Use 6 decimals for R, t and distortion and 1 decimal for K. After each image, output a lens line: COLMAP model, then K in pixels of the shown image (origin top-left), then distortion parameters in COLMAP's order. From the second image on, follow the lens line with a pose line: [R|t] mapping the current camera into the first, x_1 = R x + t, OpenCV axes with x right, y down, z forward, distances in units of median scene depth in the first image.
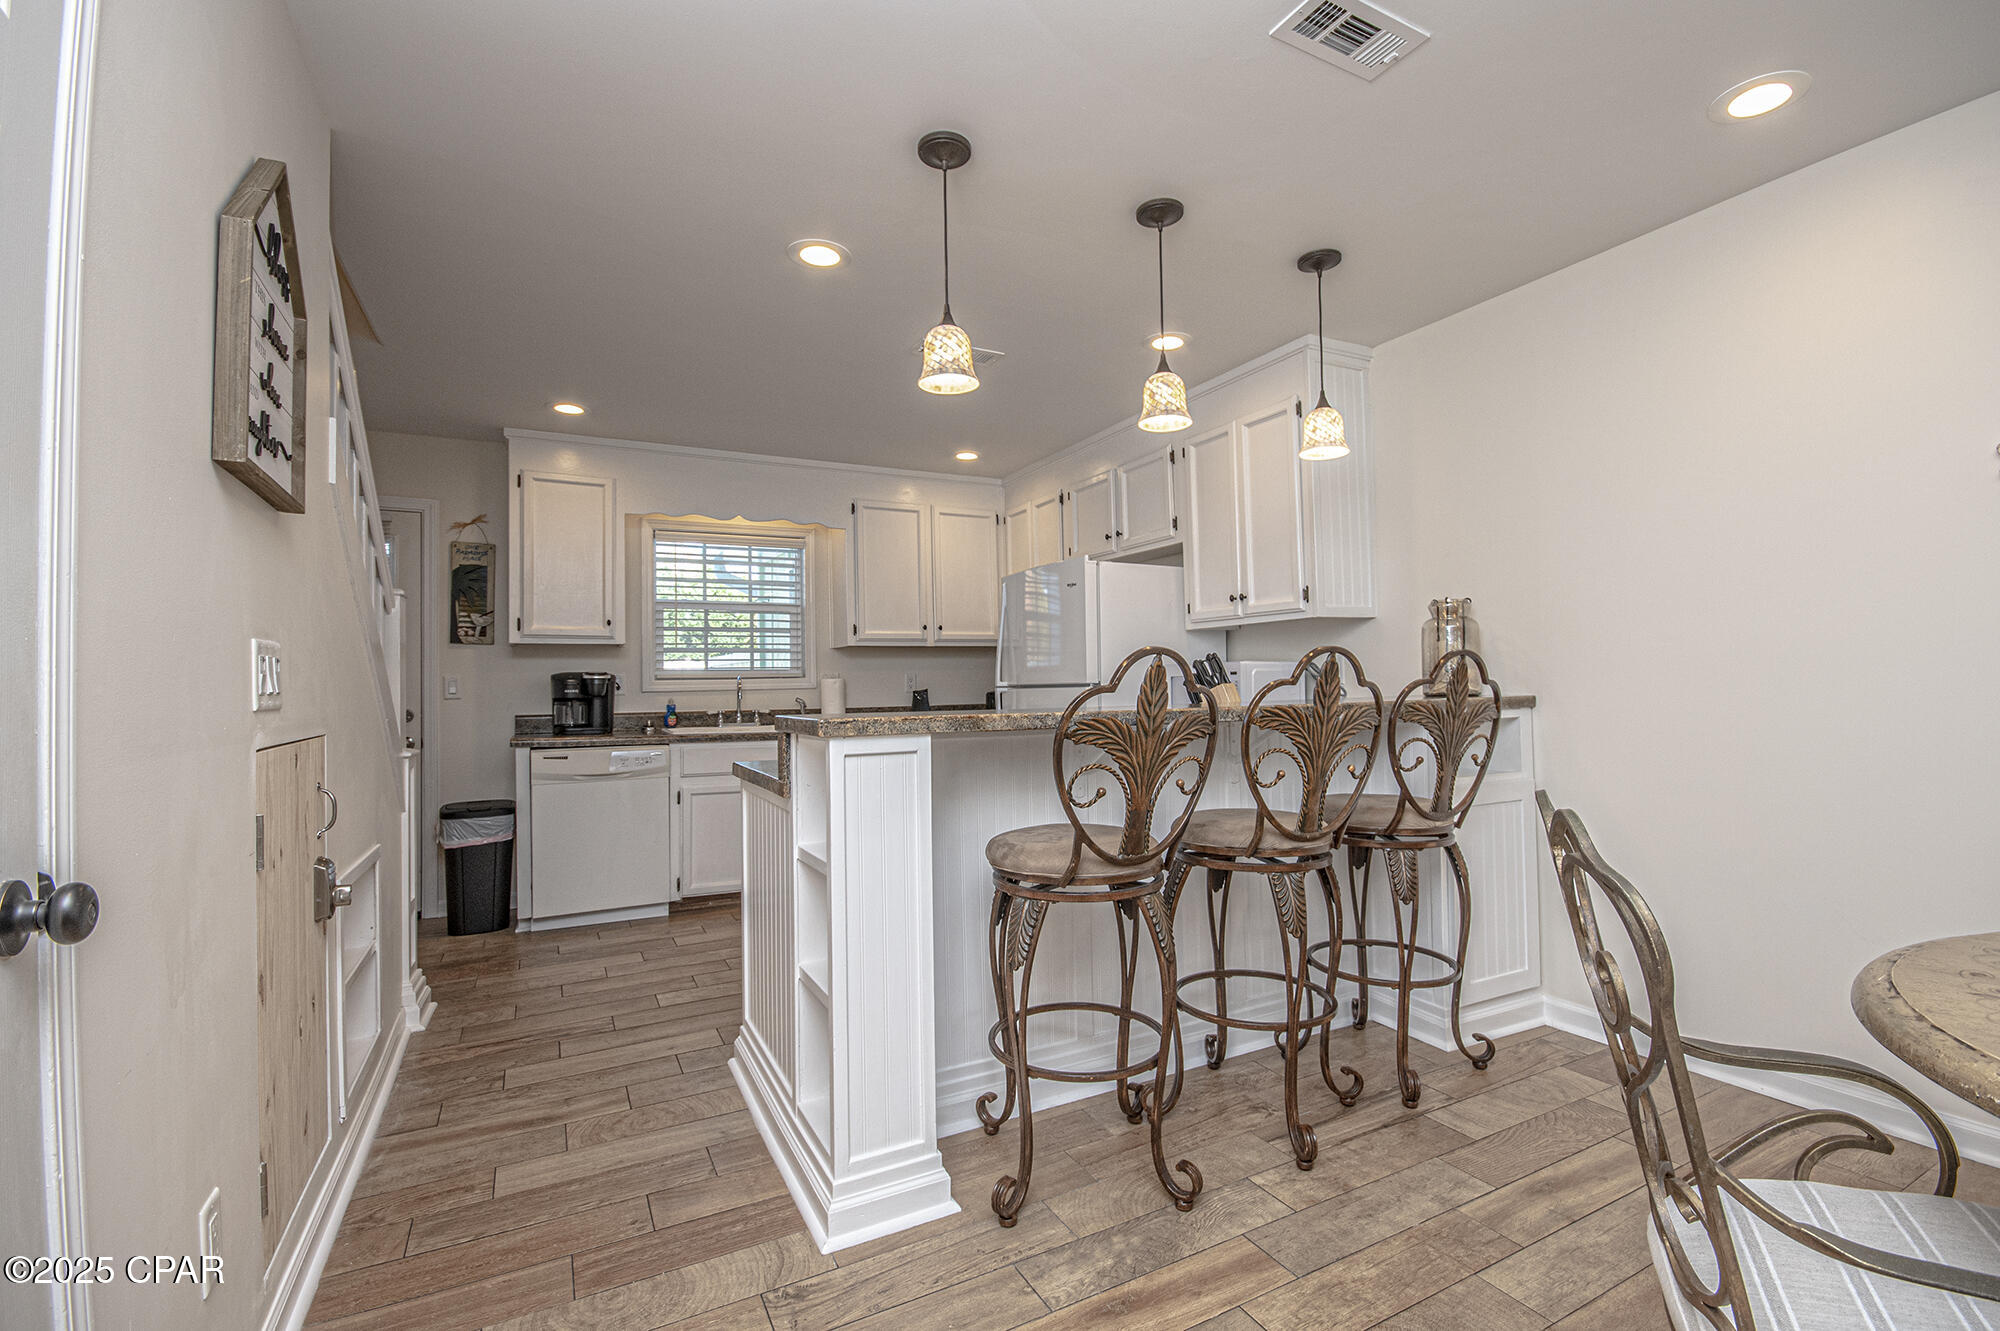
lens RADIAL K [[880.8, 0, 1012.0], [0, 880.8, 664.1], [0, 0, 1]] dist [0.001241, -0.004417]
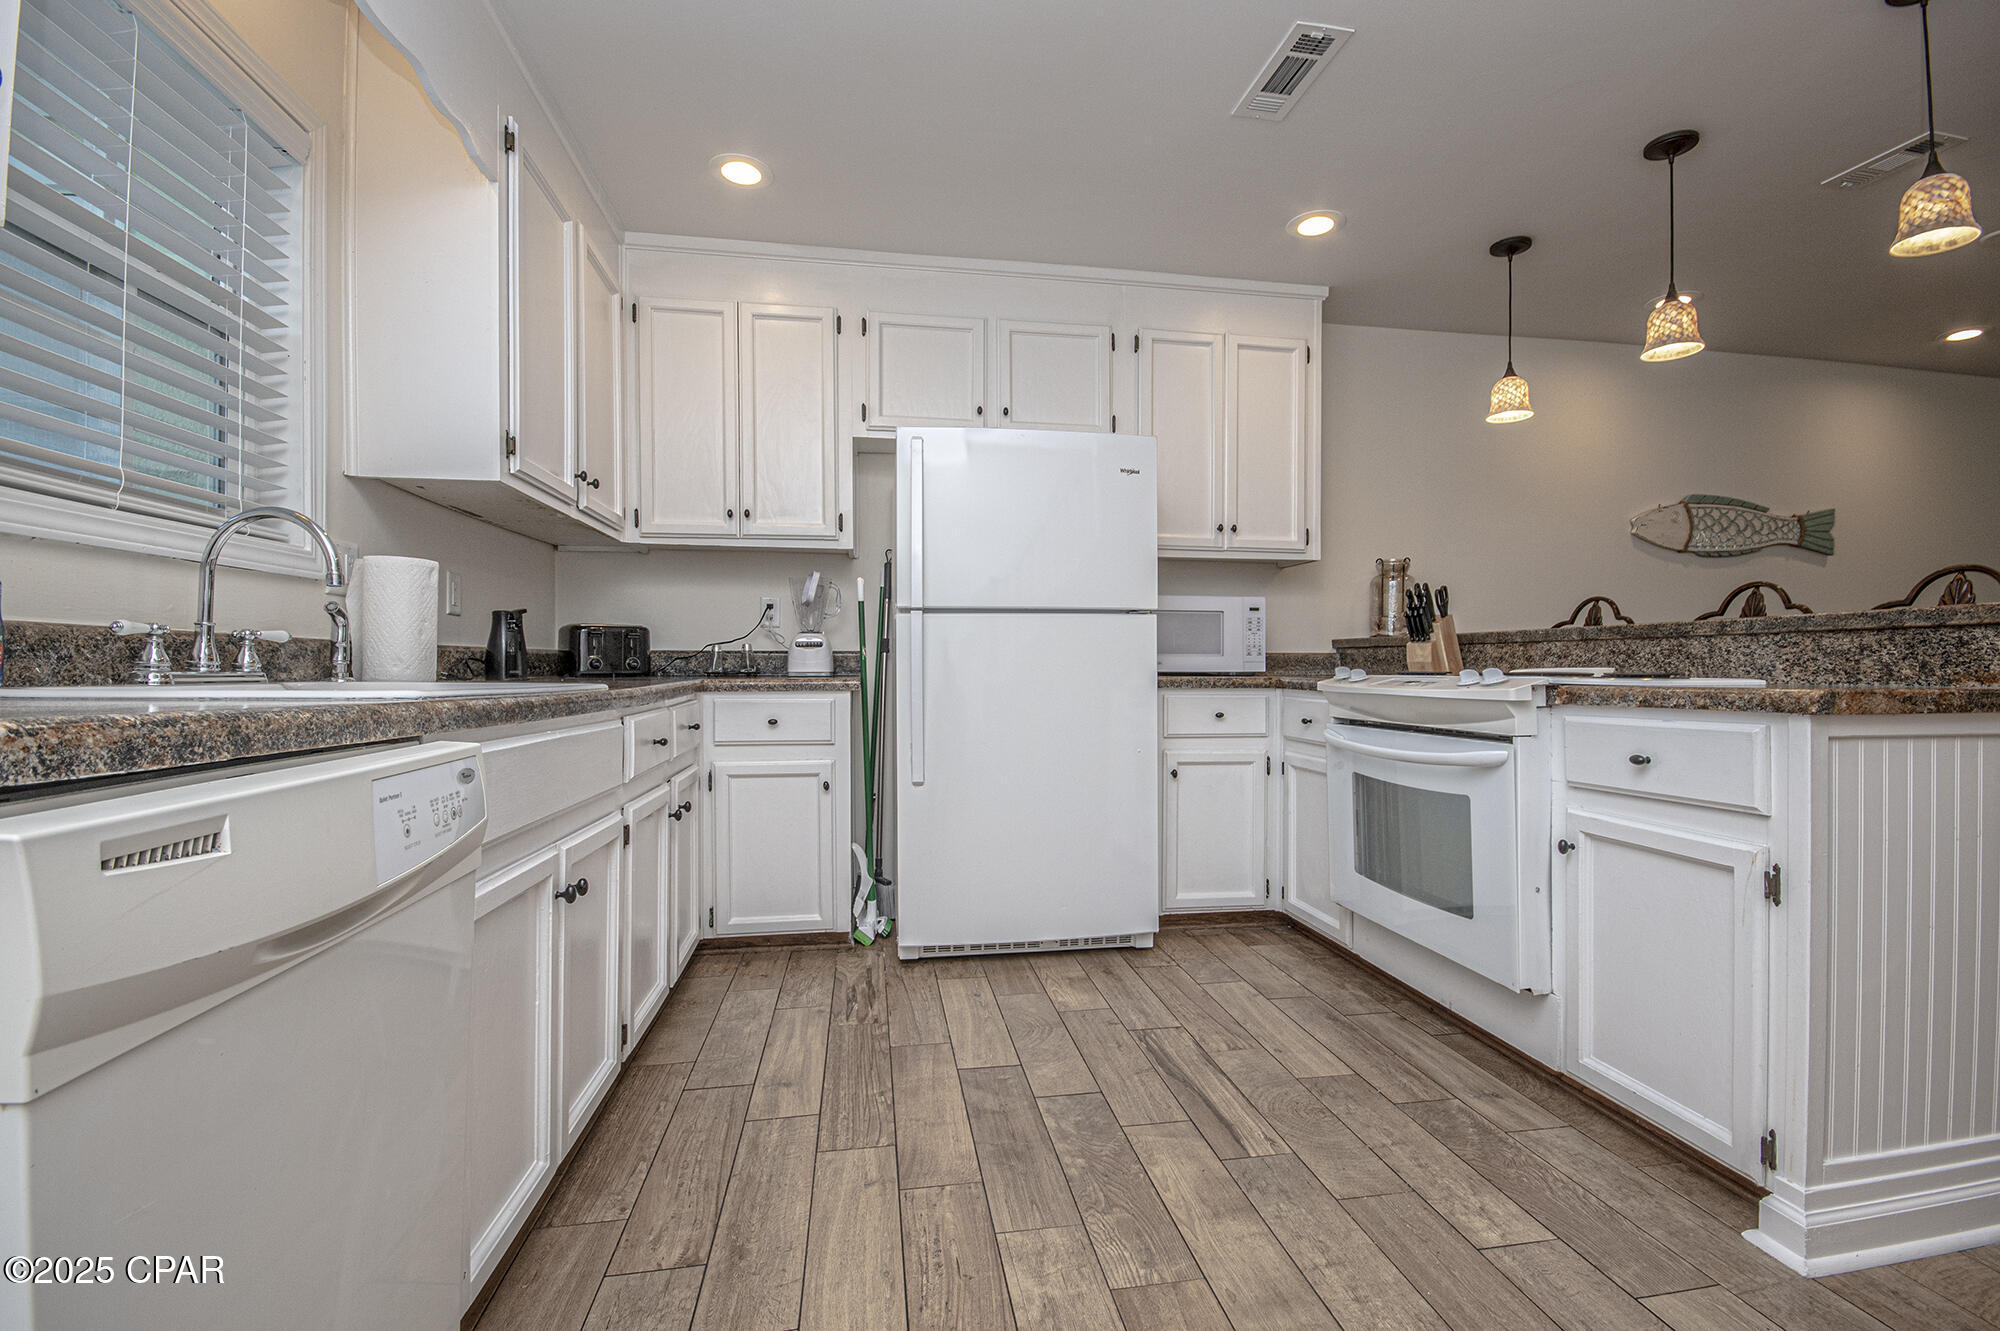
lens RADIAL K [[880.8, 0, 1016.4], [0, 880.8, 665.1], [0, 0, 1]] dist [0.001241, -0.004417]
pose [[0.307186, 0.018345, 0.951473, -0.543204], [-0.027610, 0.999565, -0.010358, 0.065653], [-0.951249, -0.023089, 0.307559, 0.733906]]
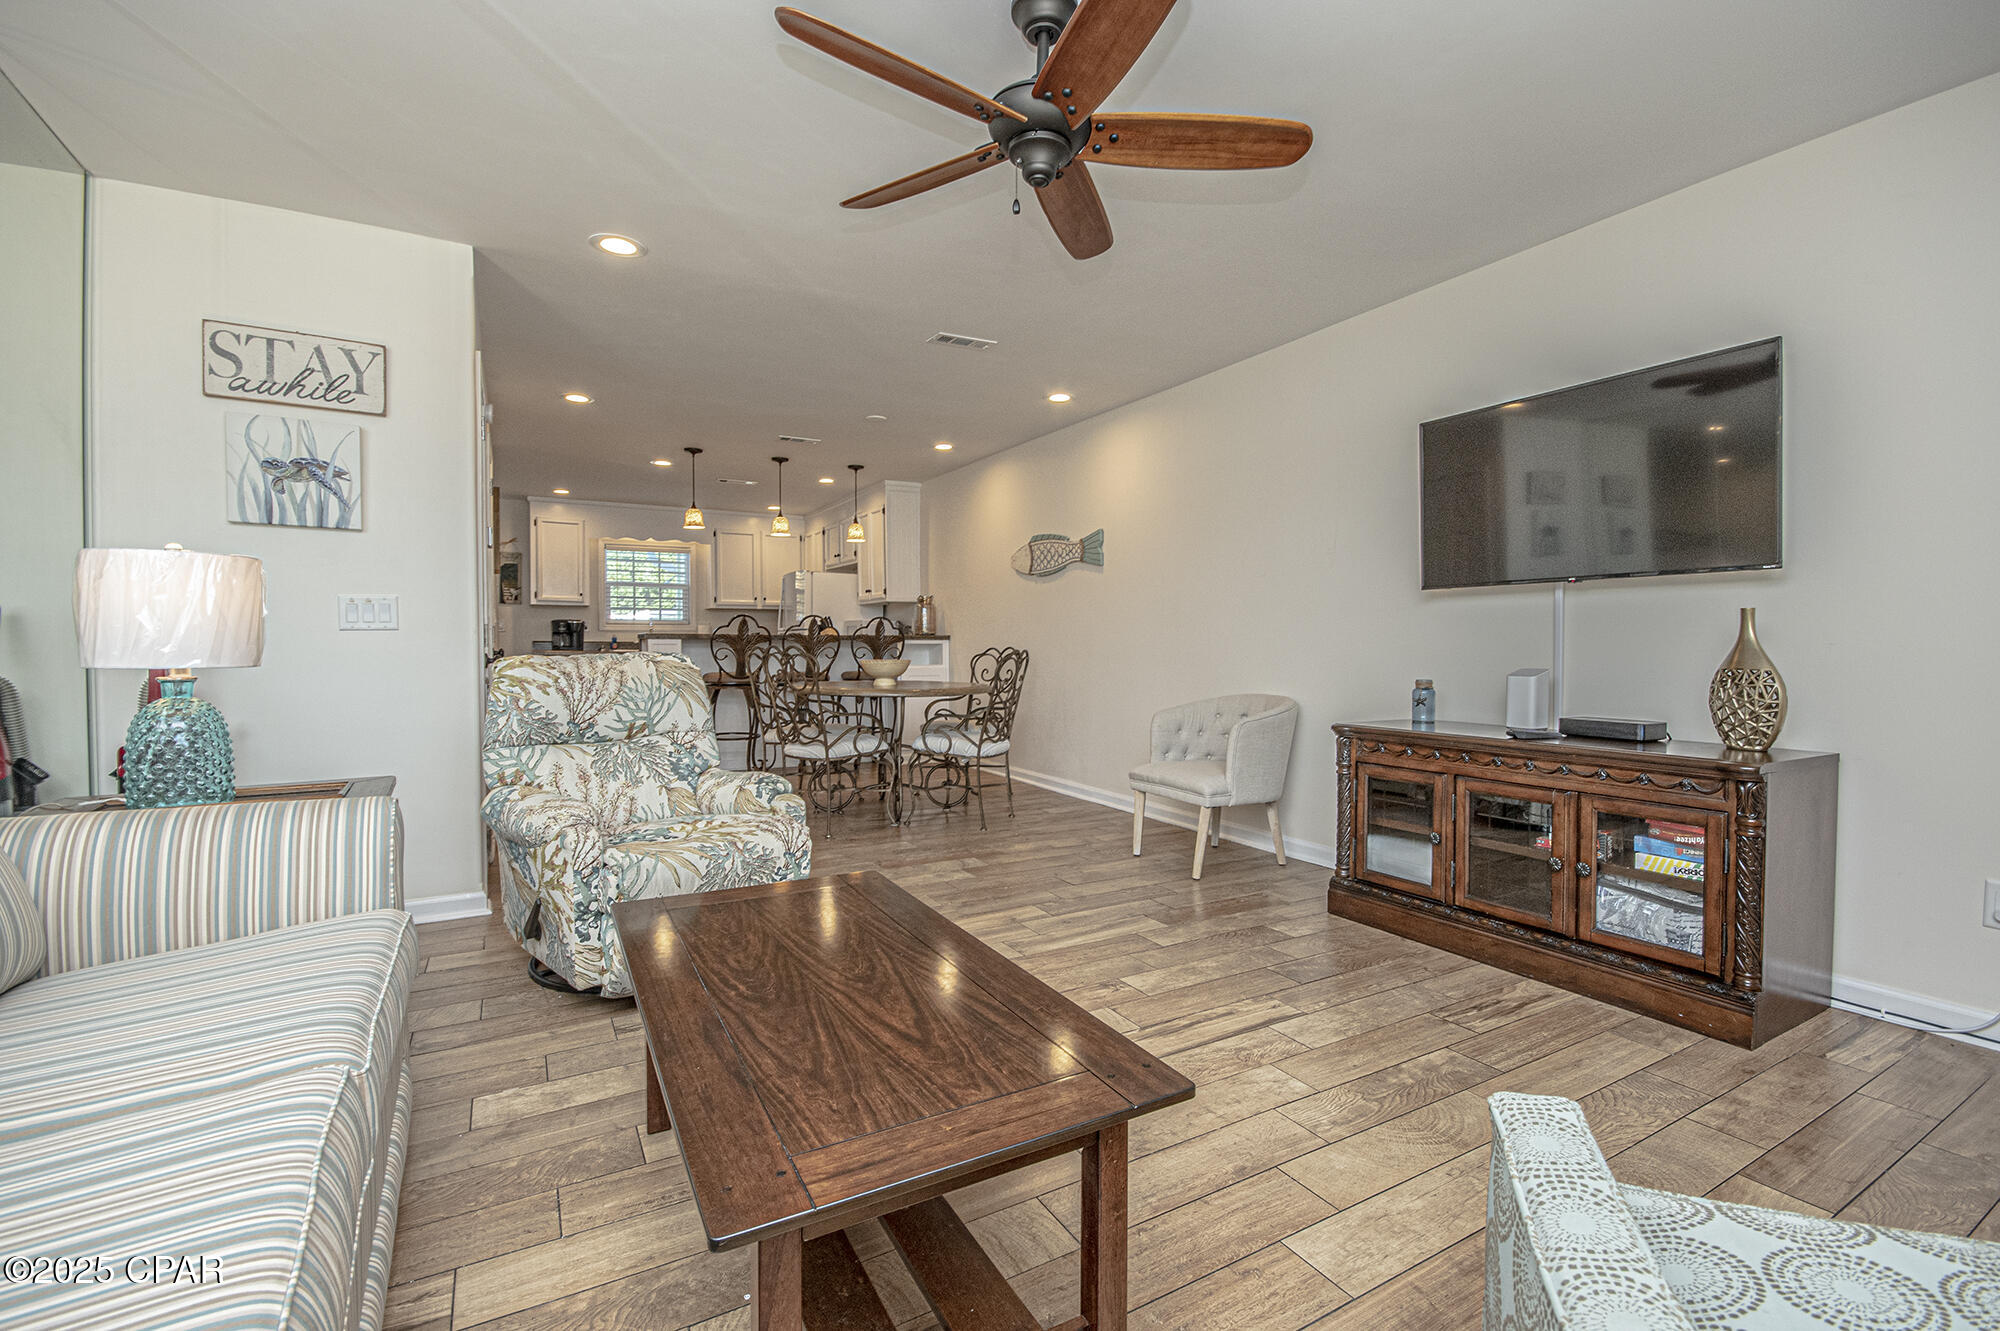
lens RADIAL K [[880.8, 0, 1013.6], [0, 880.8, 664.1], [0, 0, 1]] dist [0.001241, -0.004417]
pose [[0.999337, 0.017587, 0.031890, 0.442063], [-0.019128, 0.998630, 0.048697, -0.005498], [-0.030990, -0.049275, 0.998304, -0.987188]]
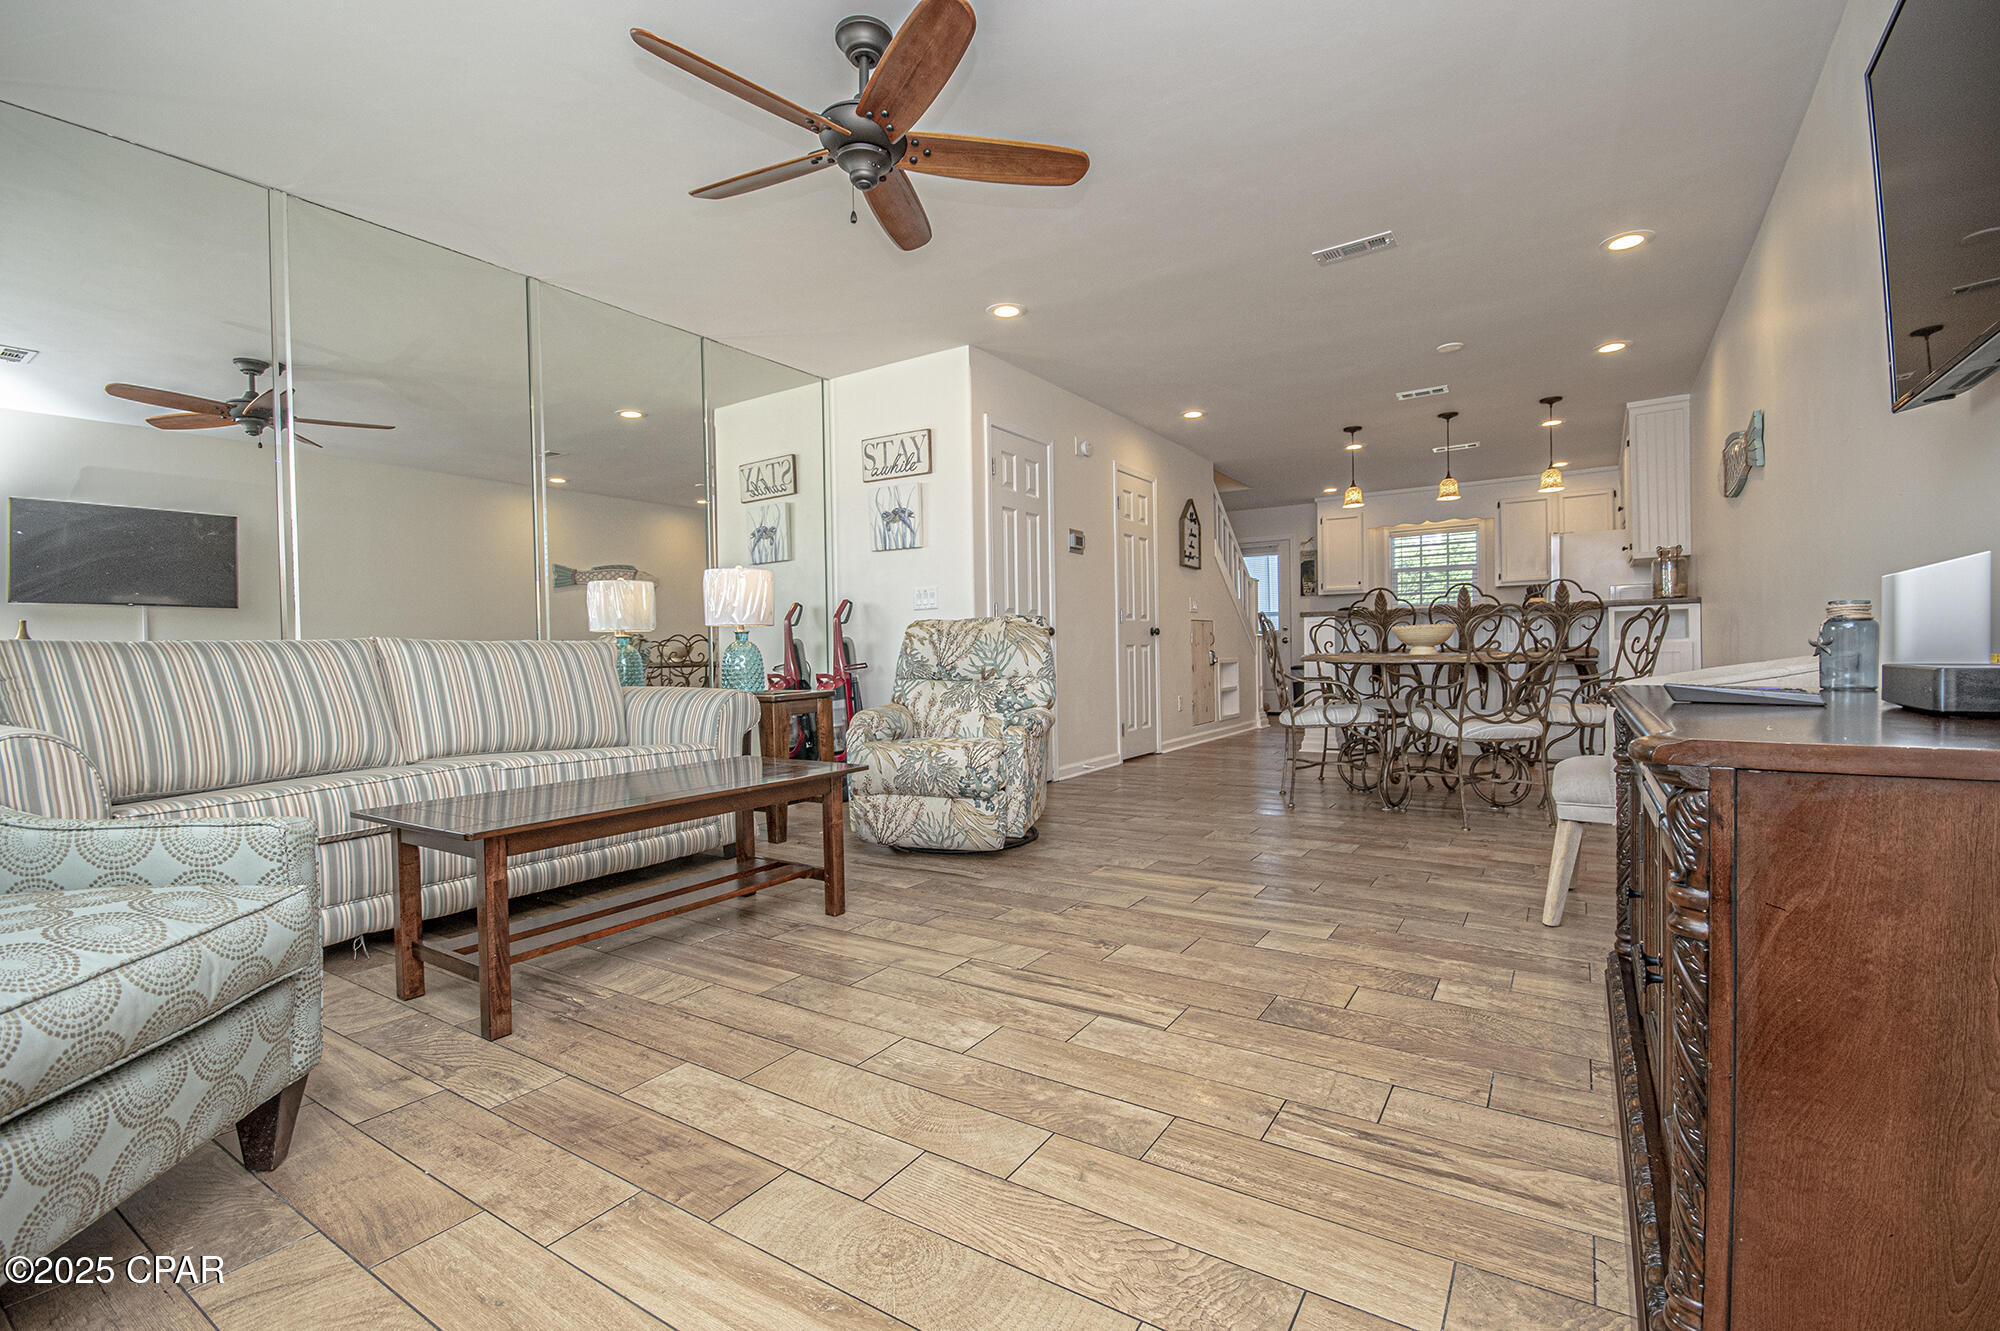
lens RADIAL K [[880.8, 0, 1011.2], [0, 880.8, 661.4], [0, 0, 1]] dist [0.001241, -0.004417]
pose [[0.487824, 0.016736, -0.872782, 0.948881], [0.031066, 0.998850, 0.036517, 0.036773], [0.872389, -0.044928, 0.486743, -0.734920]]
